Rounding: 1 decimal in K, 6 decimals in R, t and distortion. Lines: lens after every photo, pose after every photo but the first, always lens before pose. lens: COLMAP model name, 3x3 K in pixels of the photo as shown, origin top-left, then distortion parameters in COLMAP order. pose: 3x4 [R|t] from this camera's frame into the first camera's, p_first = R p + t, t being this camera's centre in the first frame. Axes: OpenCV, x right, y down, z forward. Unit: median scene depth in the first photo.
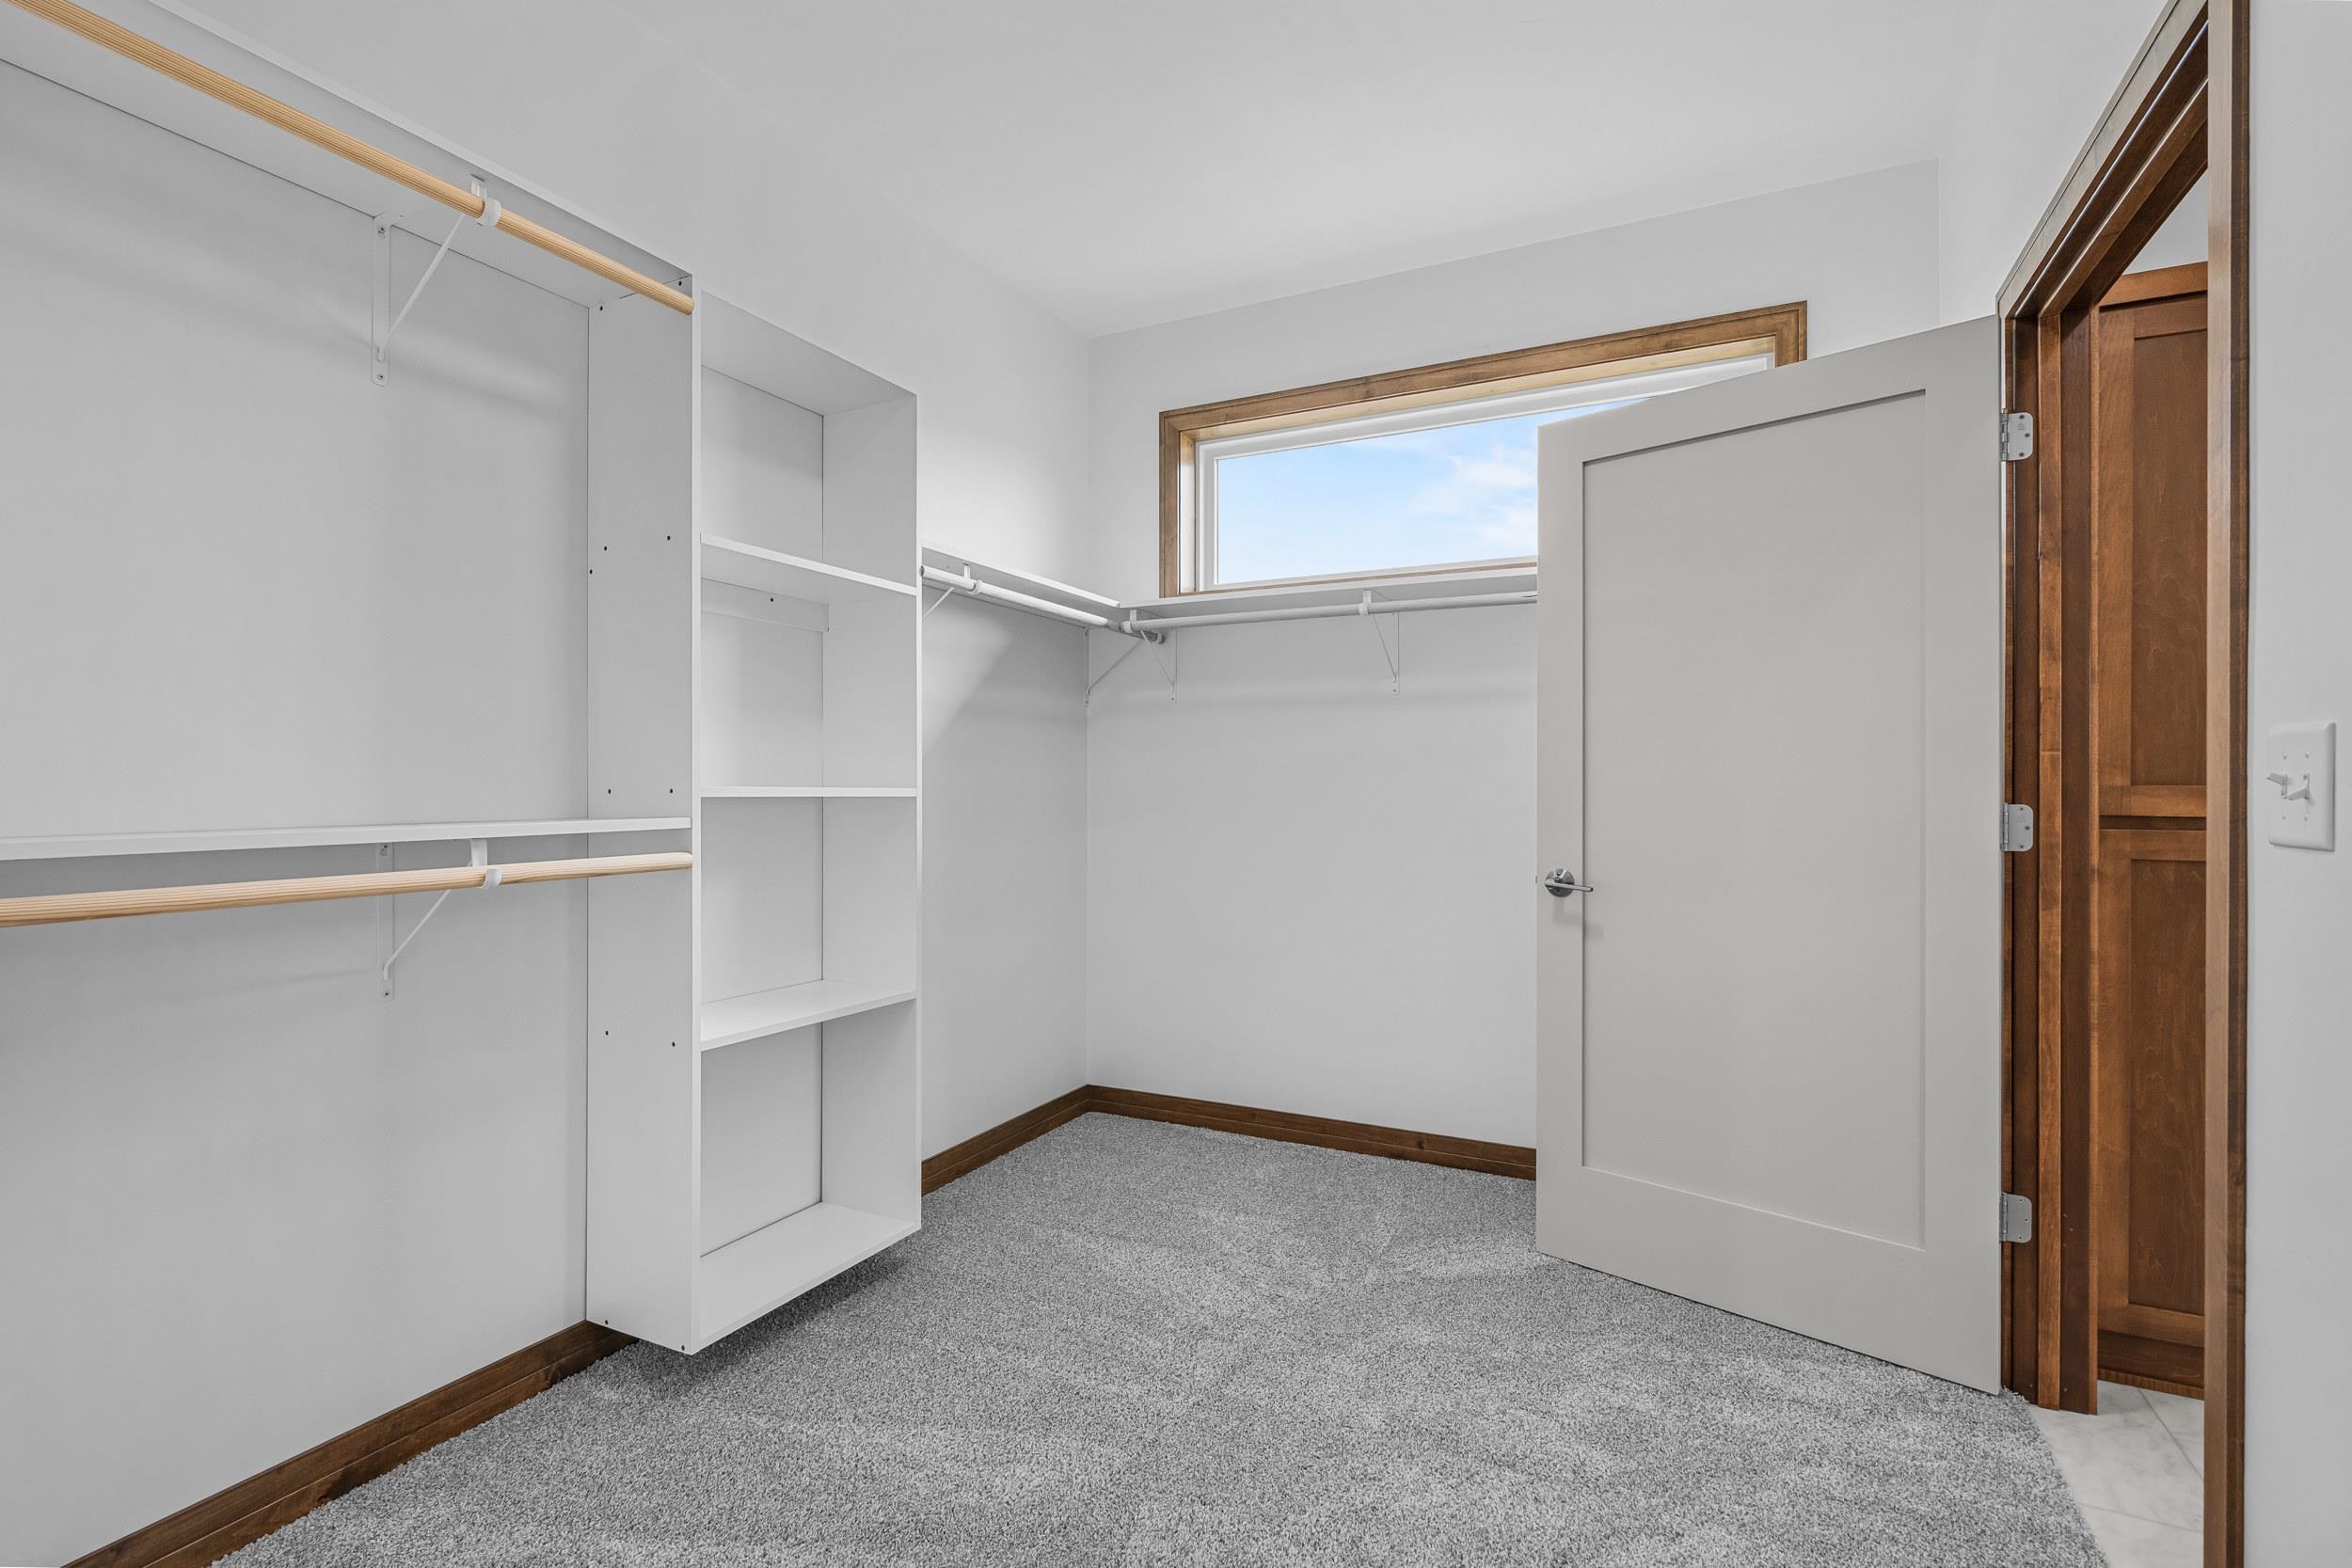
lens RADIAL K [[1067.5, 0, 1171.3], [0, 1067.5, 796.5], [0, 0, 1]] dist [-0.005673, 0.003103]
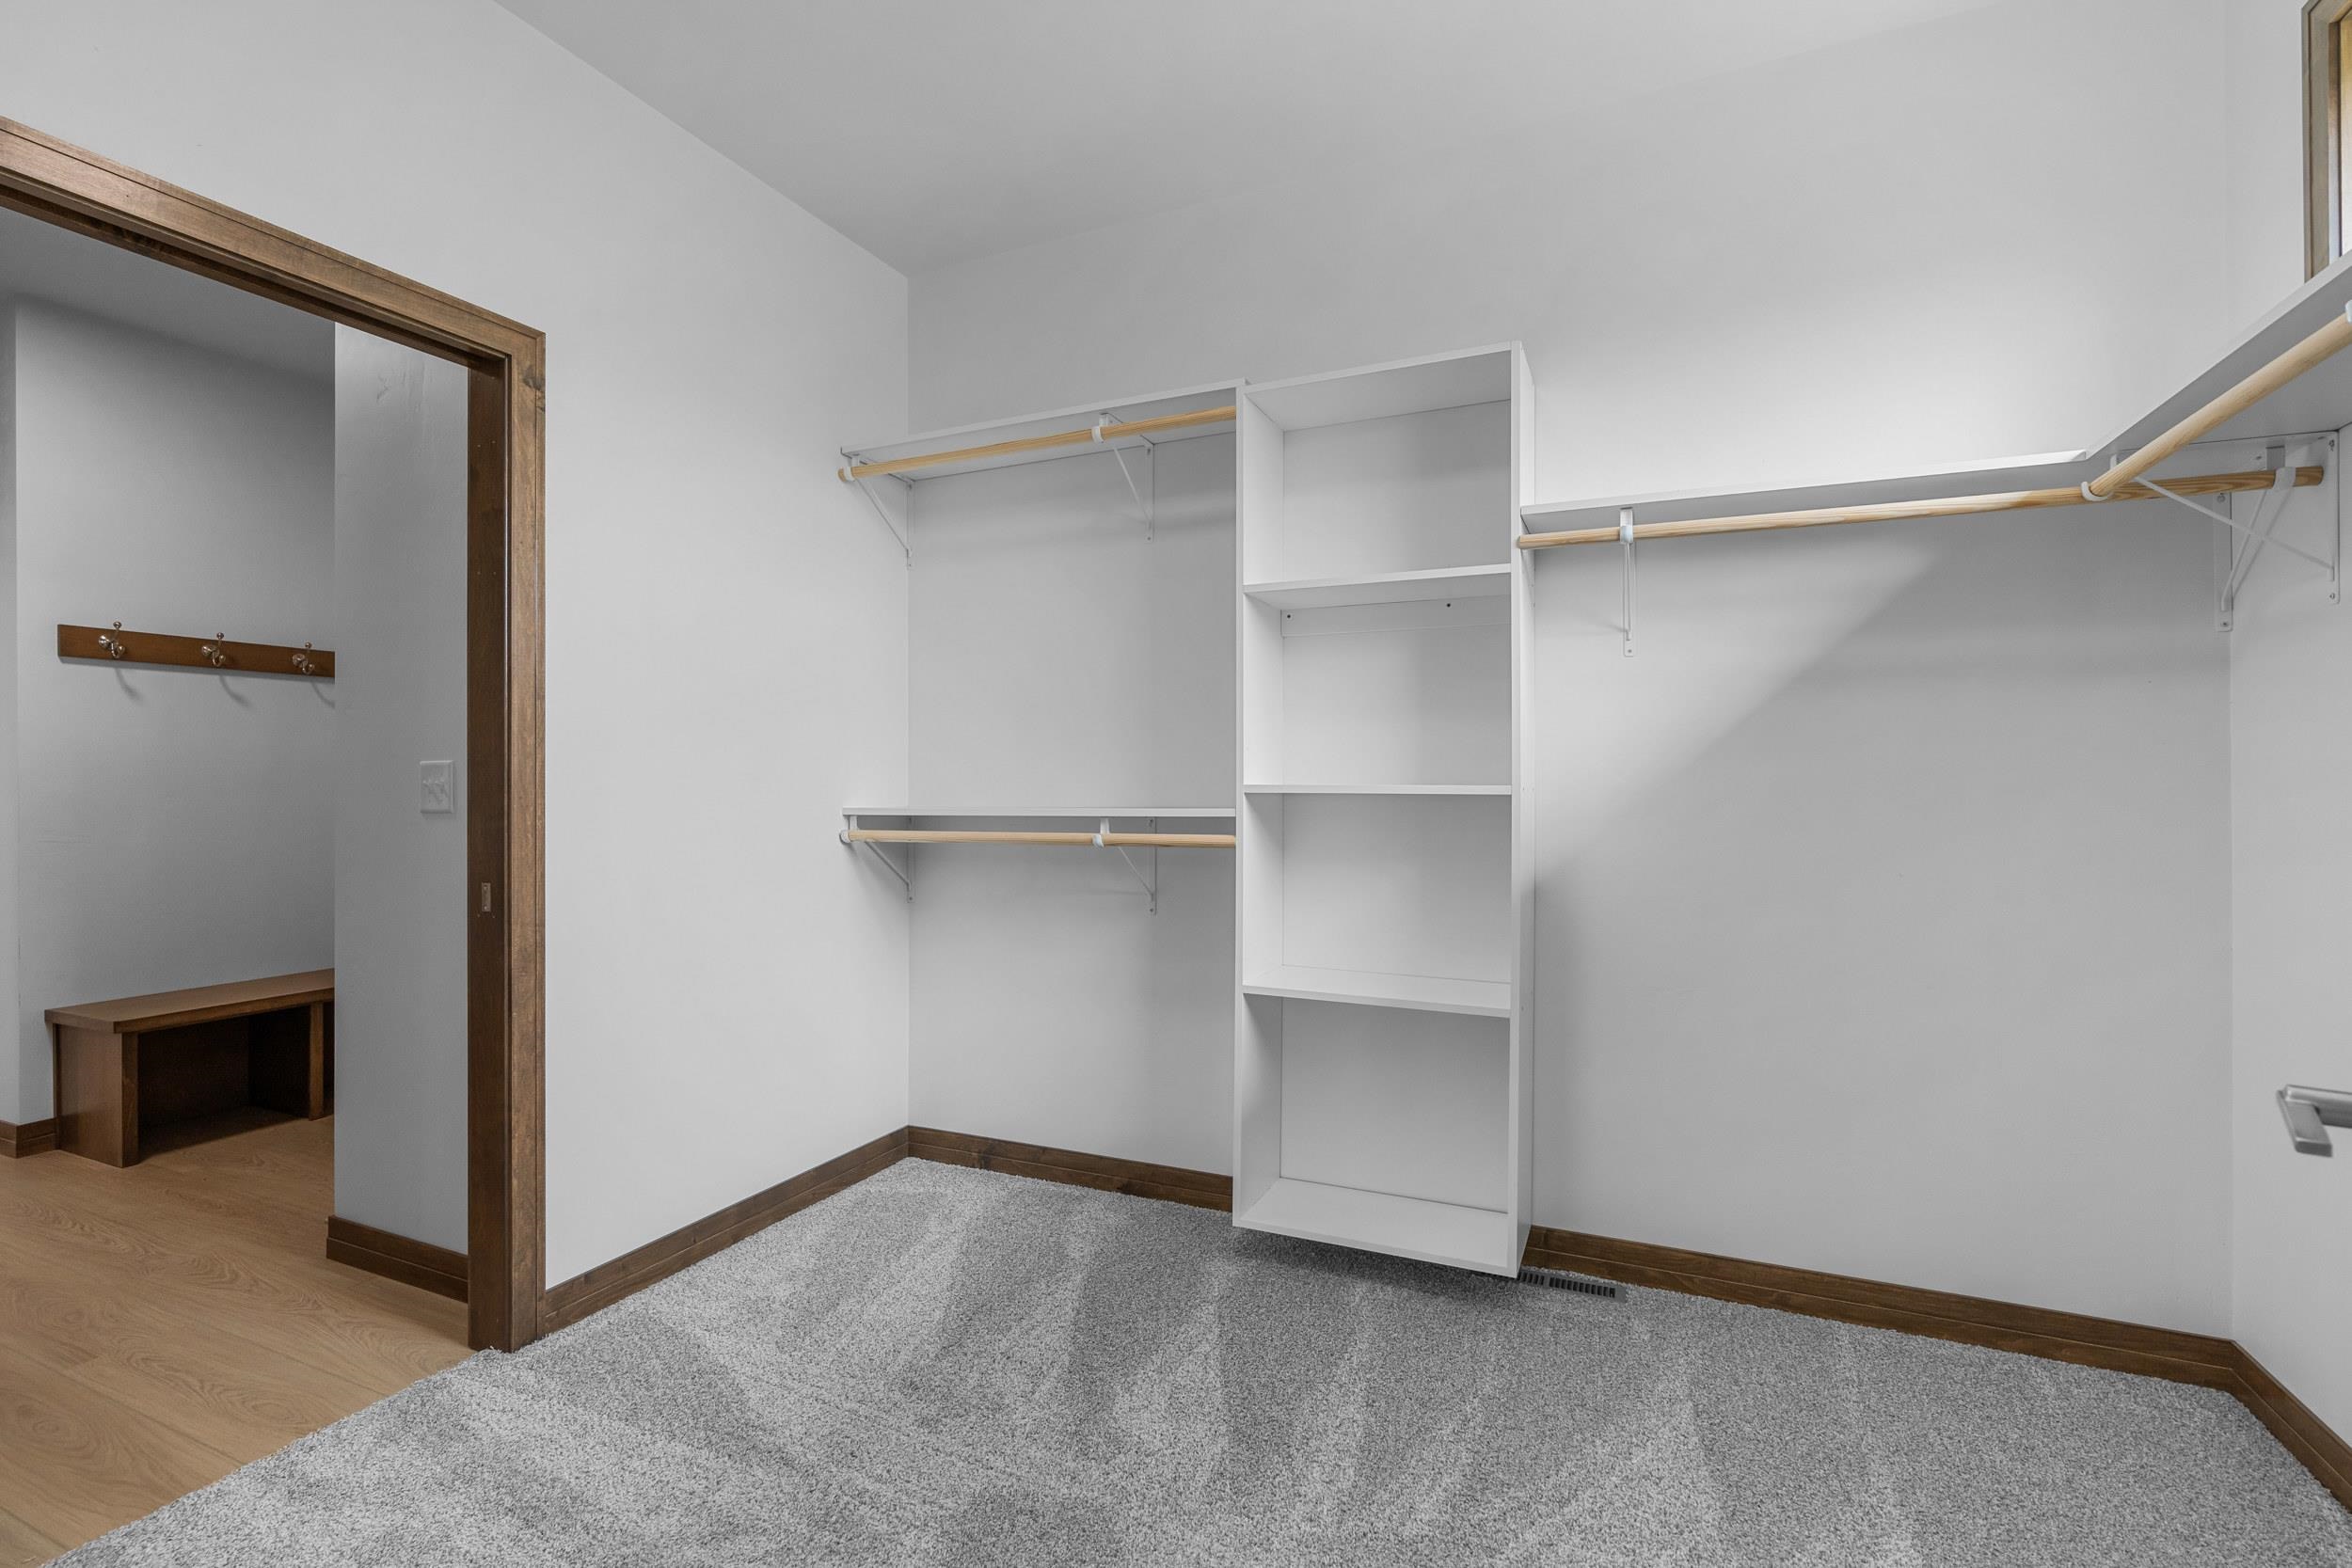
lens RADIAL K [[1067.5, 0, 1153.6], [0, 1067.5, 787.3], [0, 0, 1]] dist [-0.005673, 0.003103]
pose [[0.039561, 0.004609, -0.999207, 0.651777], [-0.005056, 0.999977, 0.004412, -0.008693], [0.999204, 0.004878, 0.039583, 0.666081]]
